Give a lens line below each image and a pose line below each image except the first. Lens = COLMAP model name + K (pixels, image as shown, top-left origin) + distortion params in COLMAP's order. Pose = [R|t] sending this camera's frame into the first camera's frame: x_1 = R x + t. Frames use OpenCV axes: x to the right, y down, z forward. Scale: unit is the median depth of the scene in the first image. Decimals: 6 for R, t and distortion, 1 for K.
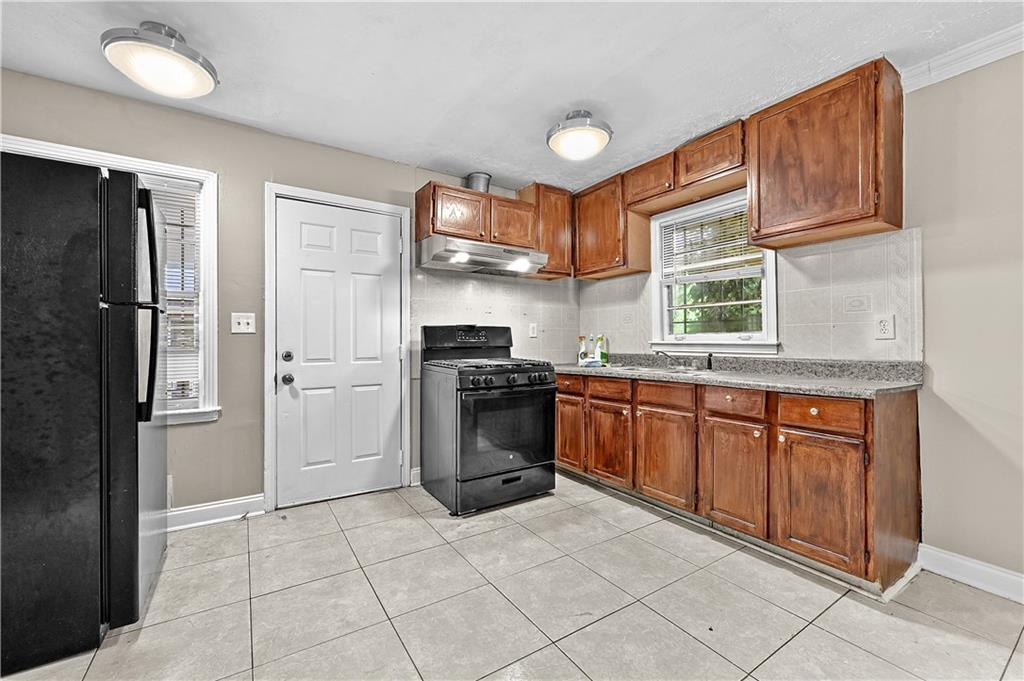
lens RADIAL K [[410.2, 0, 509.5], [0, 410.2, 343.7], [0, 0, 1]] dist [-0.001039, -0.000097]
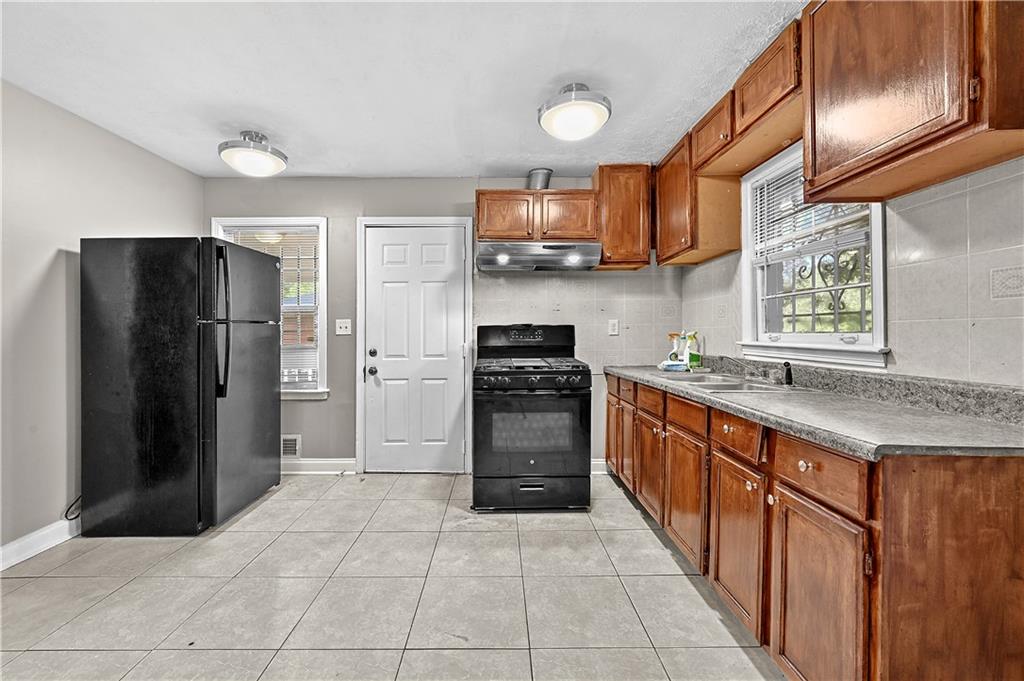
lens RADIAL K [[409.5, 0, 507.2], [0, 409.5, 334.8], [0, 0, 1]] dist [-0.001318, -0.000047]
pose [[0.846155, -0.000033, -0.532937, 0.472036], [0.001424, 0.999997, 0.002198, -0.025638], [0.532935, -0.002619, 0.846152, 0.157099]]
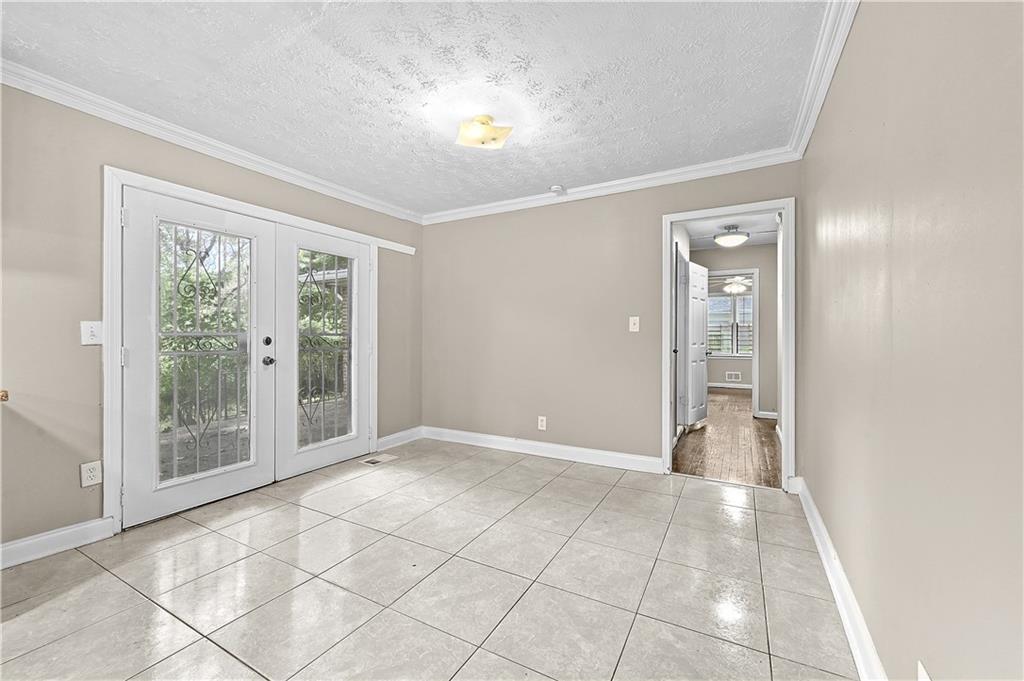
lens RADIAL K [[407.5, 0, 513.5], [0, 407.5, 334.7], [0, 0, 1]] dist [-0.002056, -0.000075]
pose [[-0.471147, 0.004849, 0.882041, -0.311571], [0.001696, 0.999988, -0.004591, -0.008472], [-0.882053, -0.000667, -0.471149, 0.247637]]
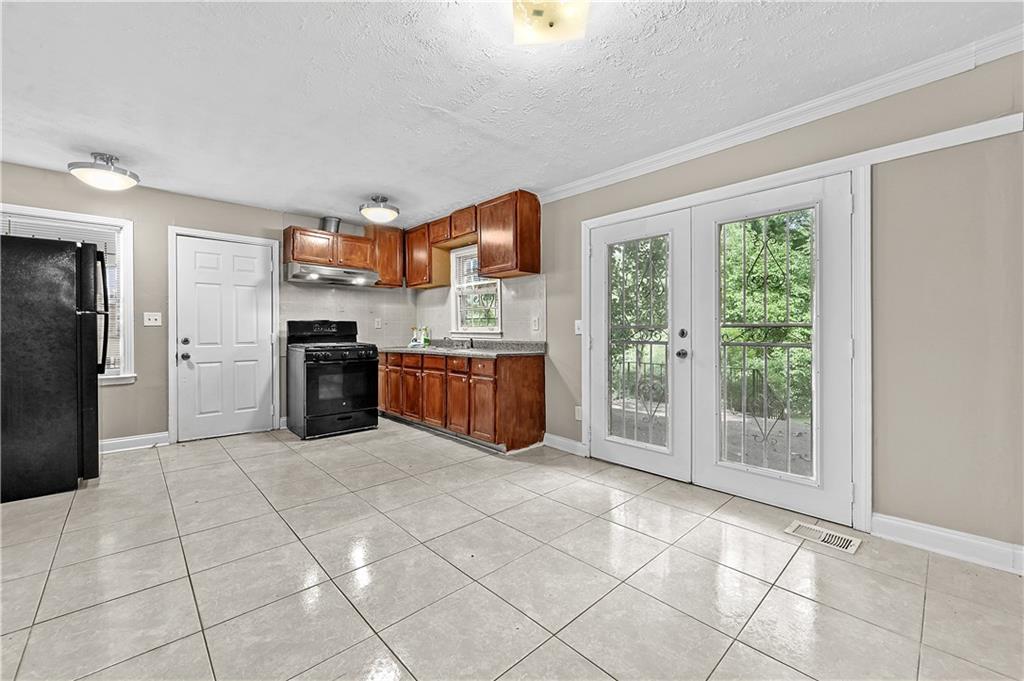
lens RADIAL K [[407.5, 0, 513.5], [0, 407.5, 334.7], [0, 0, 1]] dist [-0.002056, -0.000075]
pose [[0.983218, -0.001825, 0.182425, 0.367313], [0.000953, 0.999988, 0.004870, 0.000747], [-0.182431, -0.004614, 0.983208, -0.683327]]
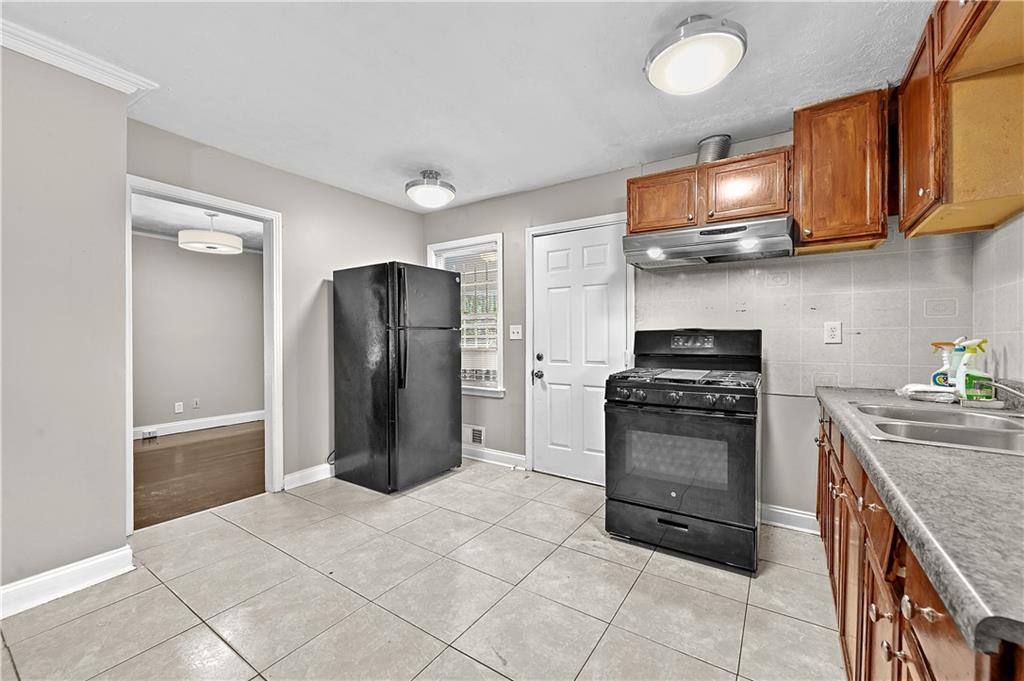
lens RADIAL K [[407.9, 0, 515.7], [0, 407.9, 340.9], [0, 0, 1]] dist [-0.002166, -0.000130]
pose [[0.407982, 0.008338, -0.912952, 0.608962], [-0.006534, 0.999959, 0.006213, -0.027515], [0.912967, 0.003431, 0.408020, 0.396887]]
